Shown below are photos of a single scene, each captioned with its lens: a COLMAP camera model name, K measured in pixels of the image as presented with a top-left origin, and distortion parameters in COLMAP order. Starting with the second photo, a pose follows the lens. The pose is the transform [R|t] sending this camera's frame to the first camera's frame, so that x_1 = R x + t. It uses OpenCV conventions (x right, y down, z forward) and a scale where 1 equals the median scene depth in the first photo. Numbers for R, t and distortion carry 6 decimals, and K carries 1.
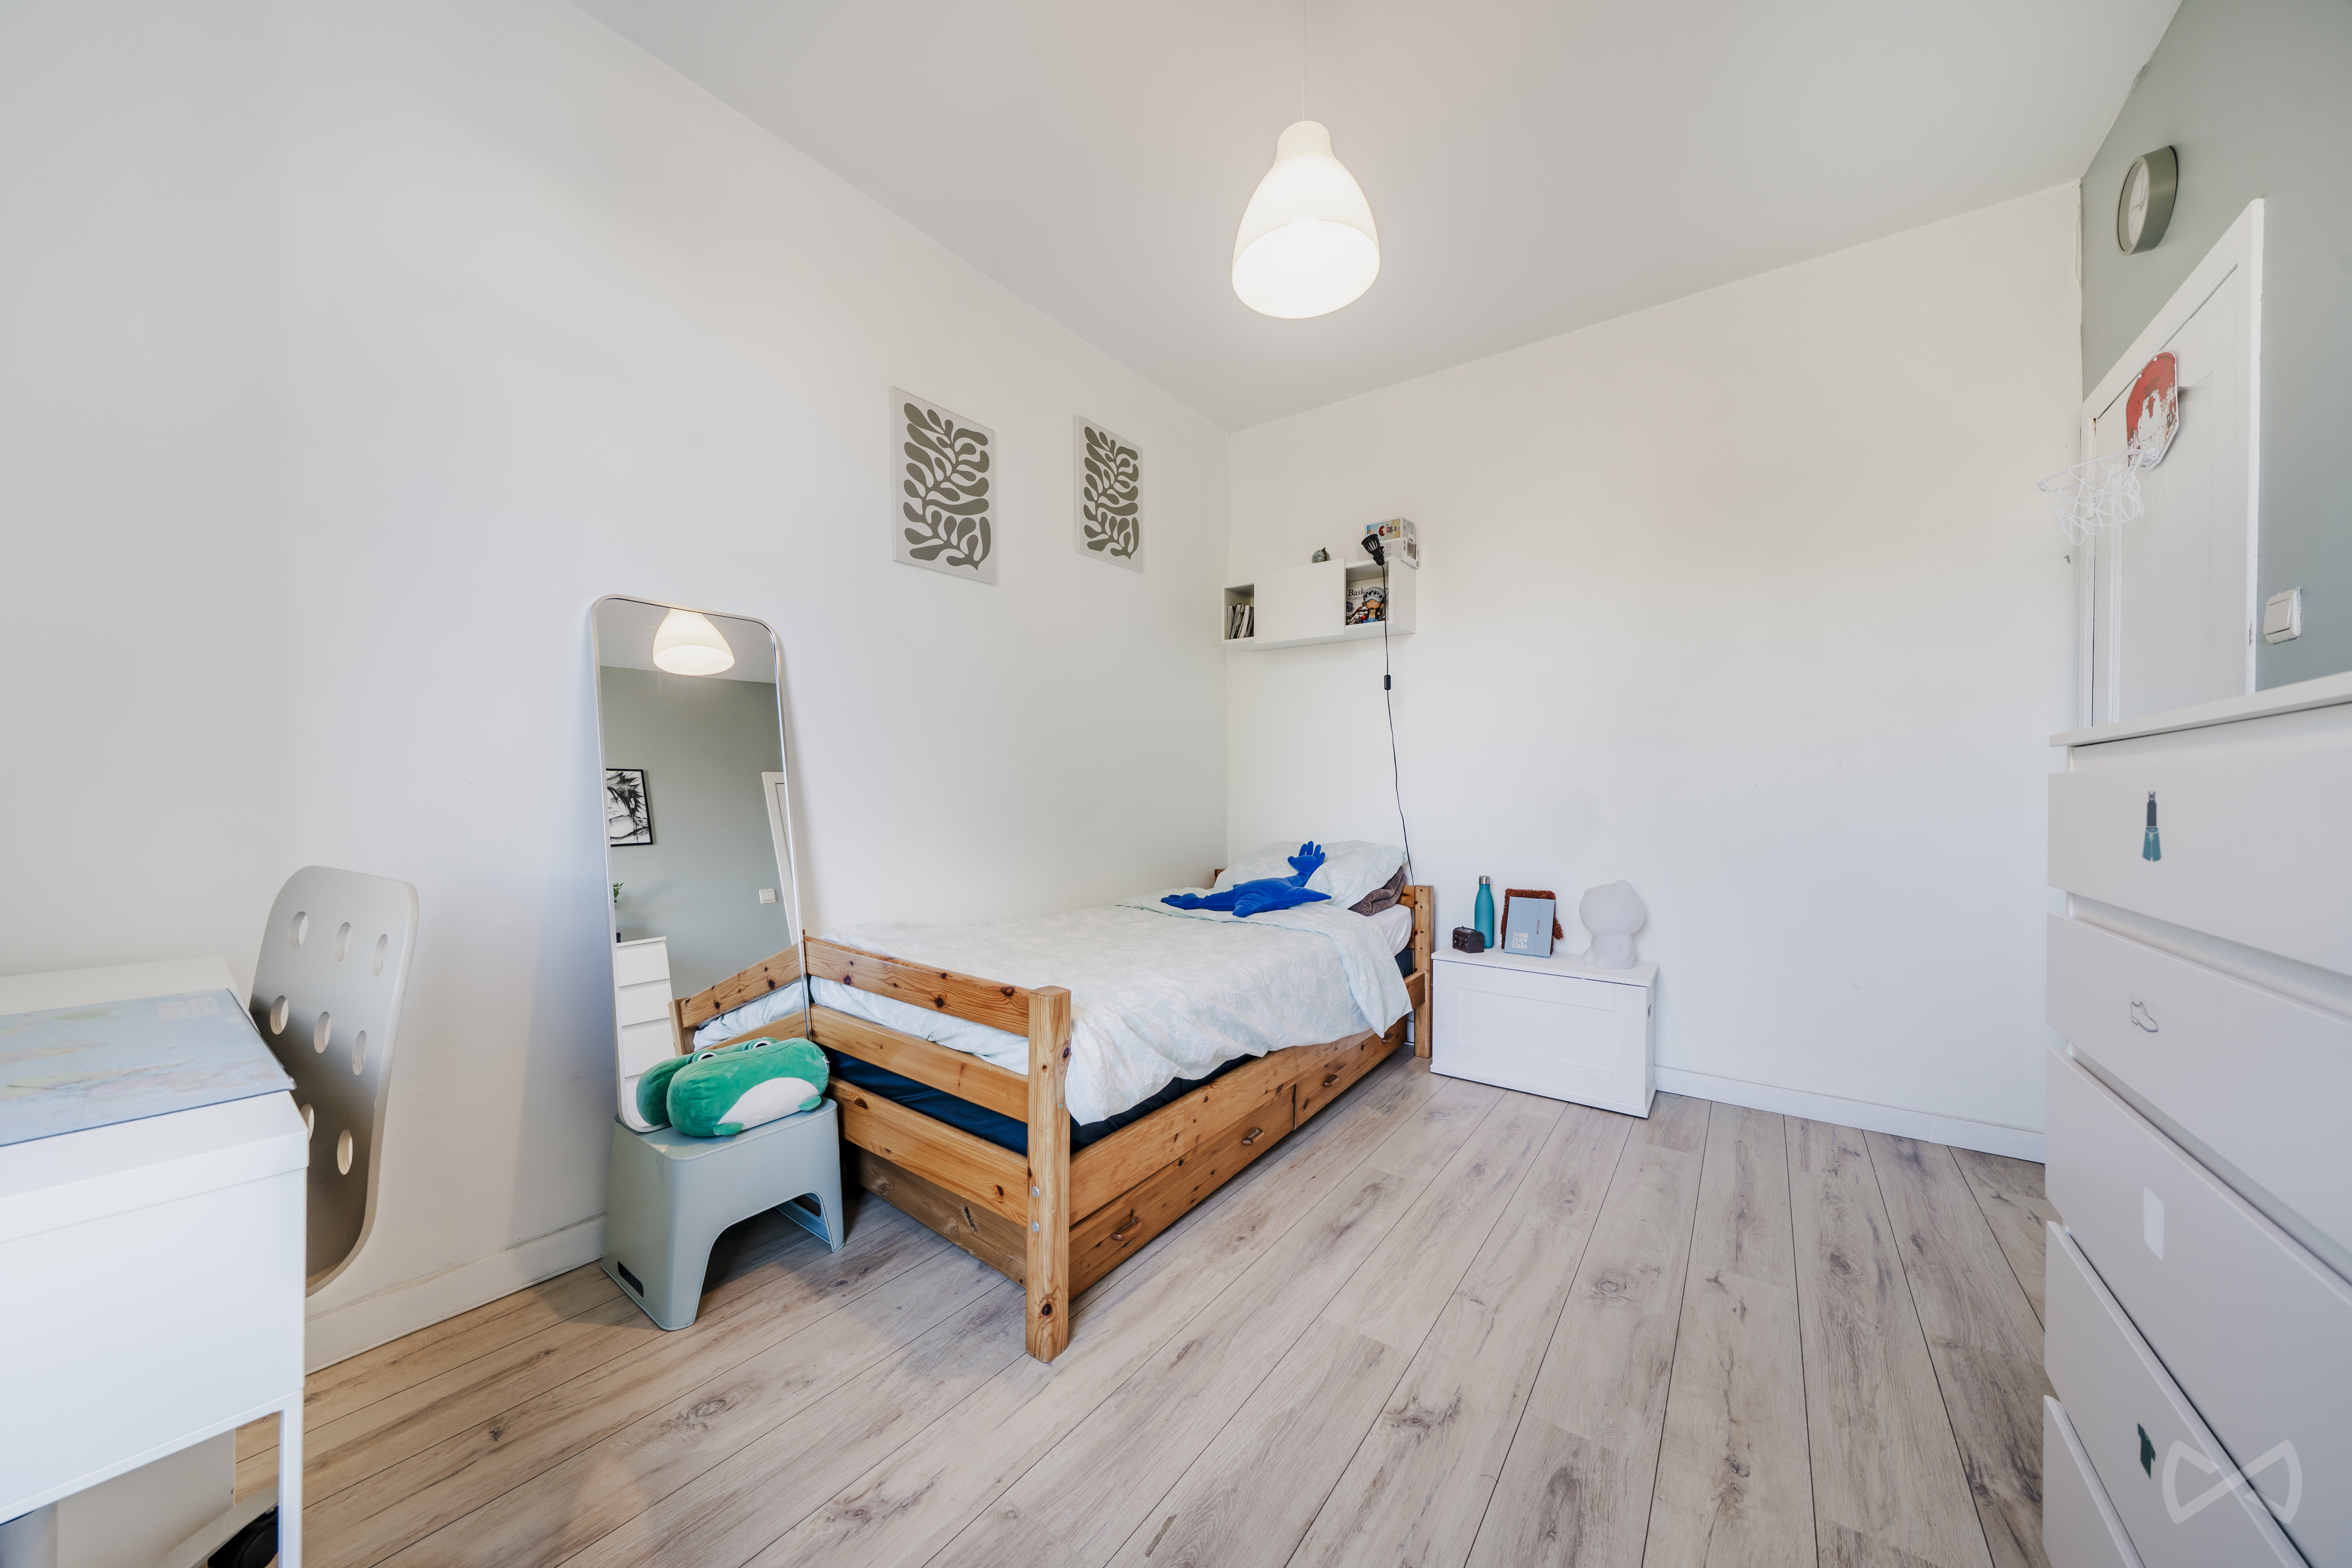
lens RADIAL K [[787.5, 0, 1176.0], [0, 787.5, 784.0], [0, 0, 1]] dist [-0.000683, -0.000050]
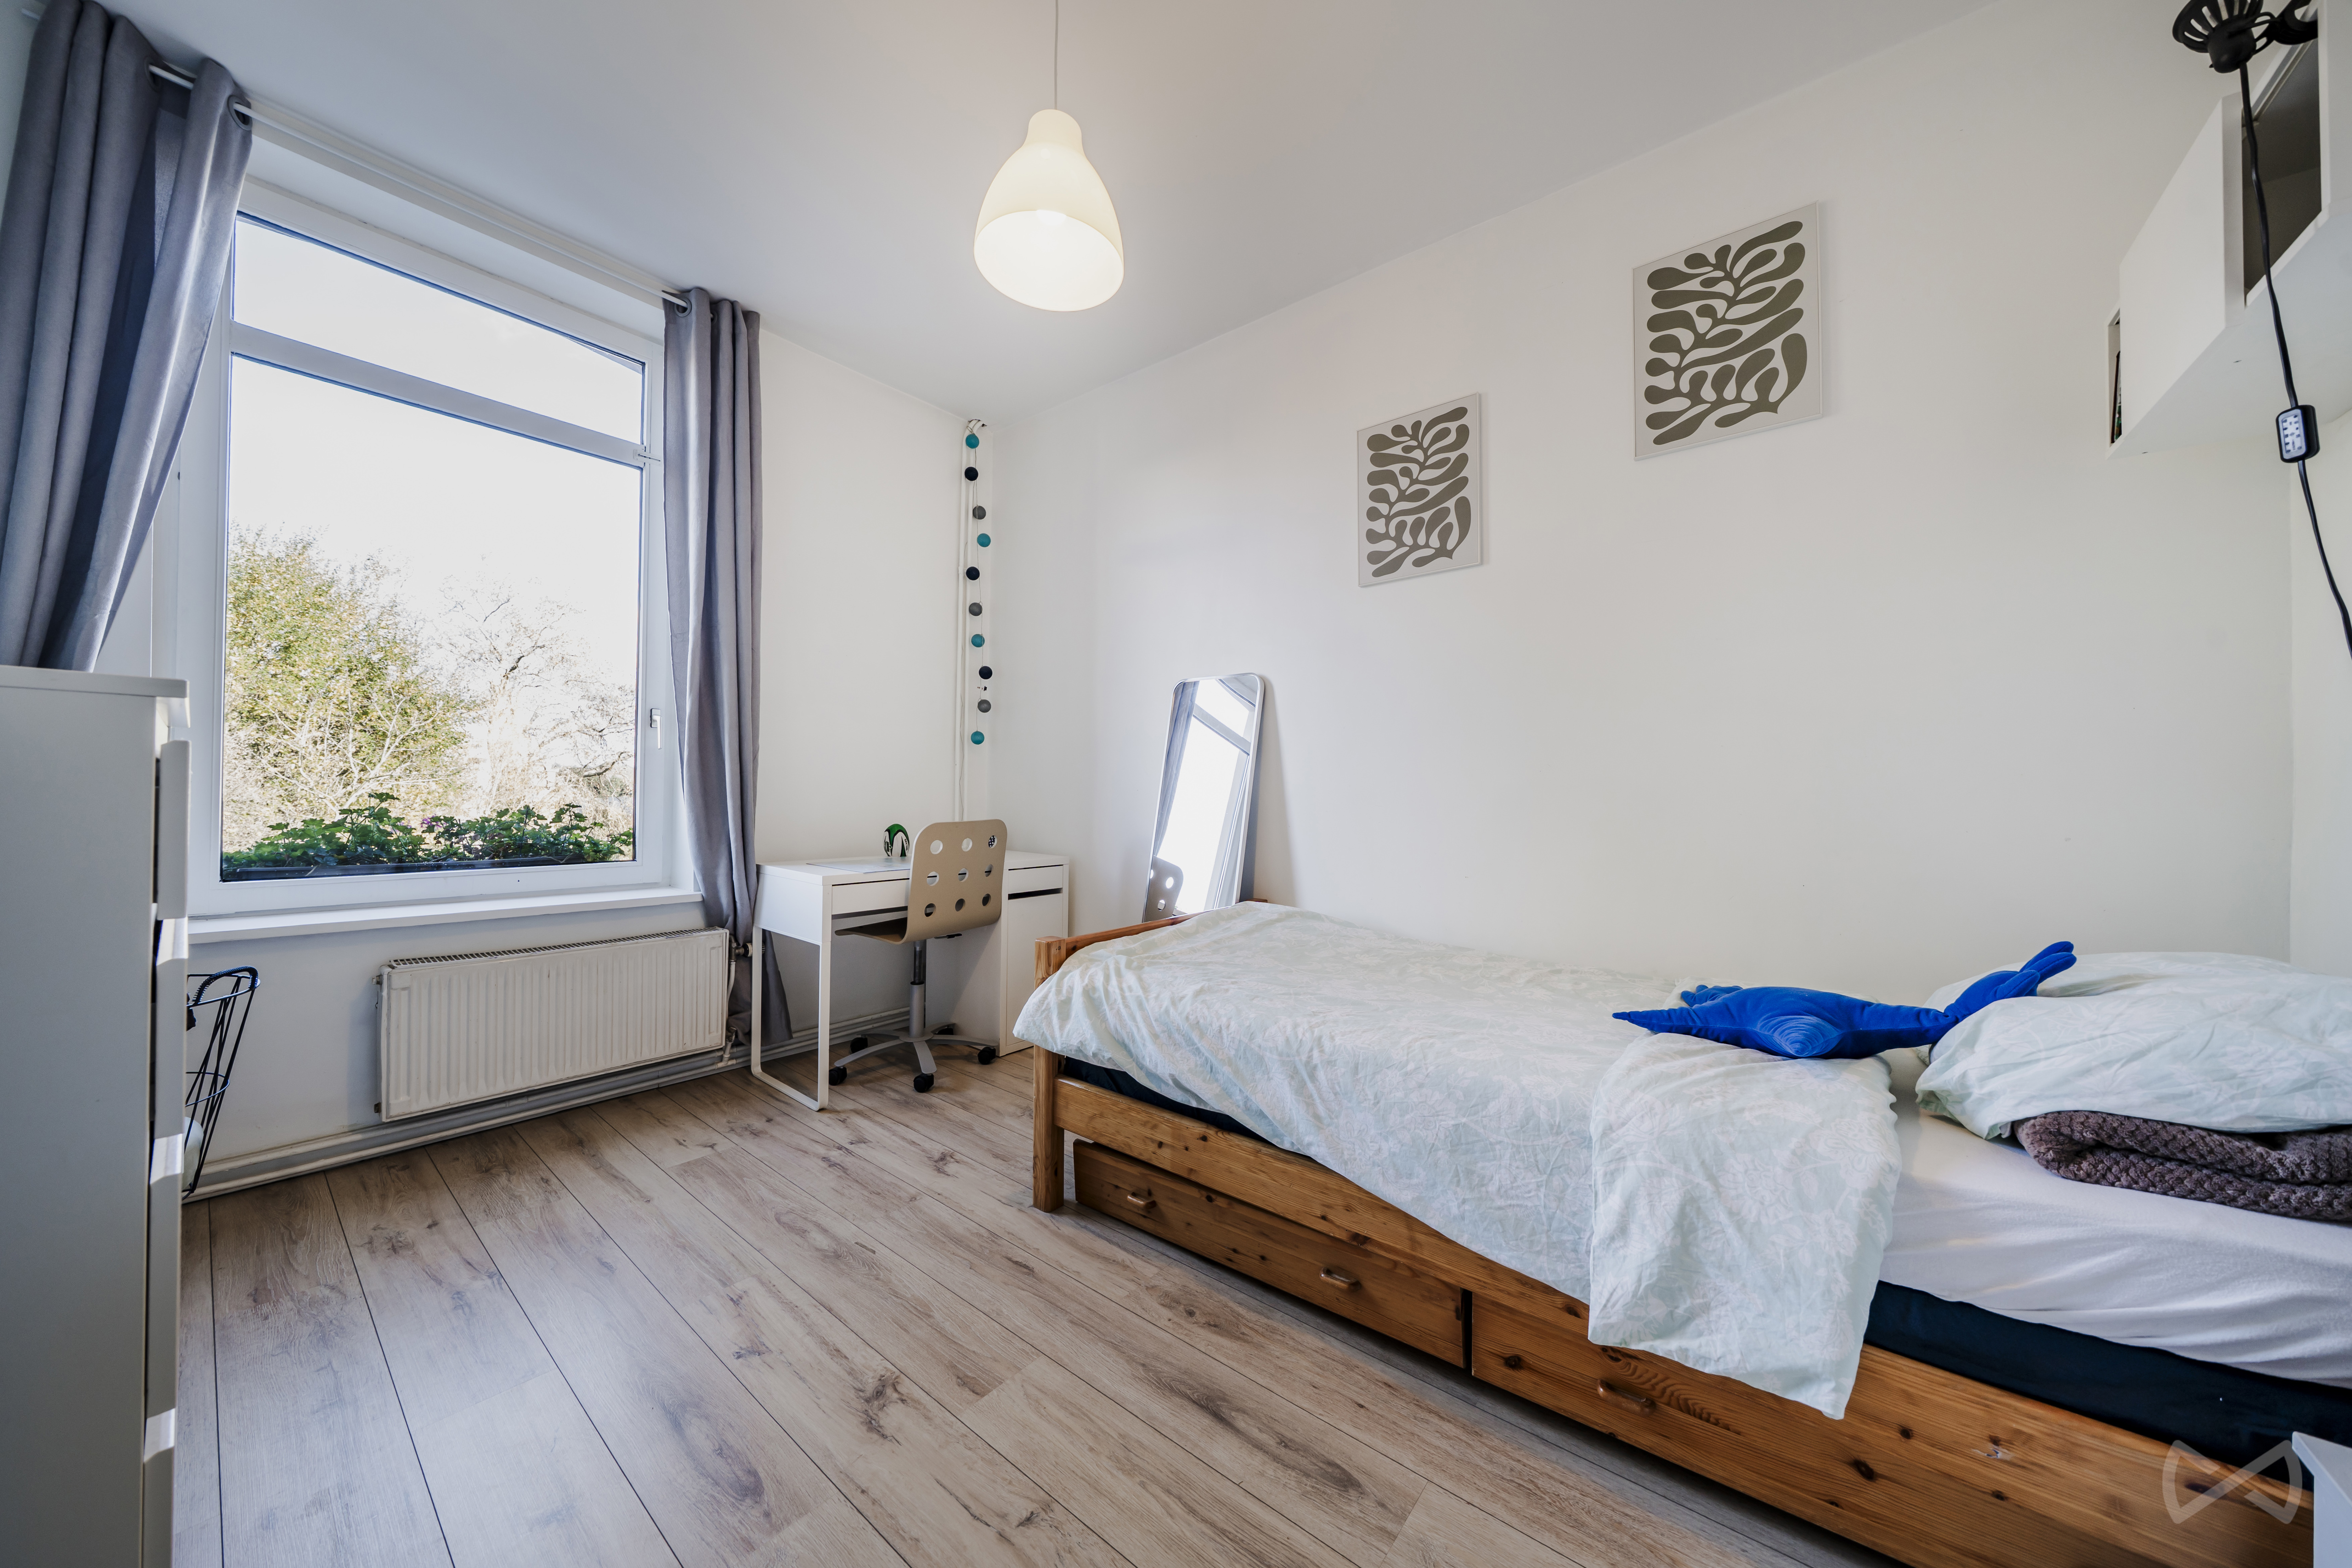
lens RADIAL K [[787.5, 0, 1176.0], [0, 787.5, 784.0], [0, 0, 1]] dist [-0.000683, -0.000050]
pose [[-0.033127, -0.015635, -0.999329, 0.768492], [-0.009988, 0.999833, -0.015312, 0.009557], [0.999401, 0.009474, -0.033278, 0.812571]]
